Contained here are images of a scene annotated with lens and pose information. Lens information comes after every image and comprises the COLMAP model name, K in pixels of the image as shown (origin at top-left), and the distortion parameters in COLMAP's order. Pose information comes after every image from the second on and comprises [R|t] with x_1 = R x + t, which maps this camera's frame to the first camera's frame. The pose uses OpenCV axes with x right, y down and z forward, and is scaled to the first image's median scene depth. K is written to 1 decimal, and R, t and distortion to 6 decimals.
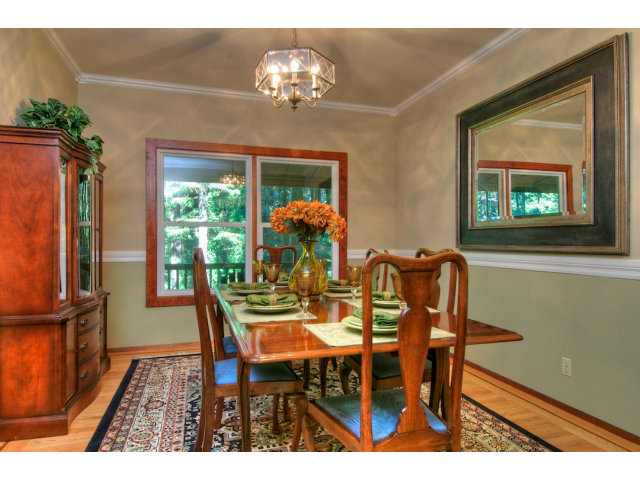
lens RADIAL K [[396.5, 0, 320.0], [0, 396.5, 240.0], [0, 0, 1]] dist [0.057850, -0.064977]
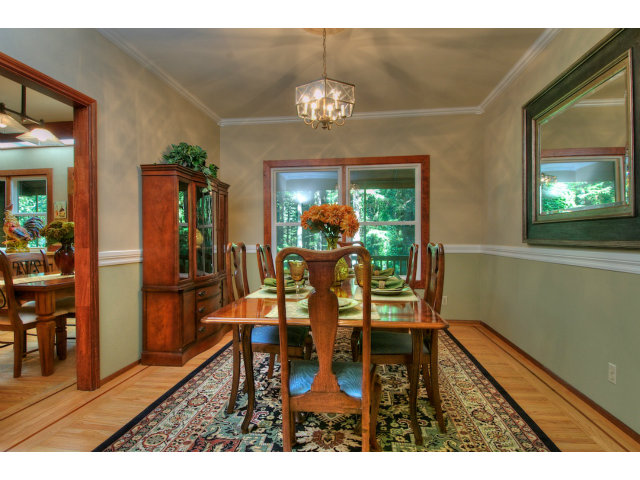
lens RADIAL K [[349.4, 0, 320.0], [0, 349.4, 240.0], [0, 0, 1]] dist [0.043040, -0.051600]
pose [[0.911841, -0.003168, -0.410532, 0.254670], [0.007404, 0.999934, 0.008729, 0.001839], [0.410477, -0.010999, 0.911804, 0.008664]]
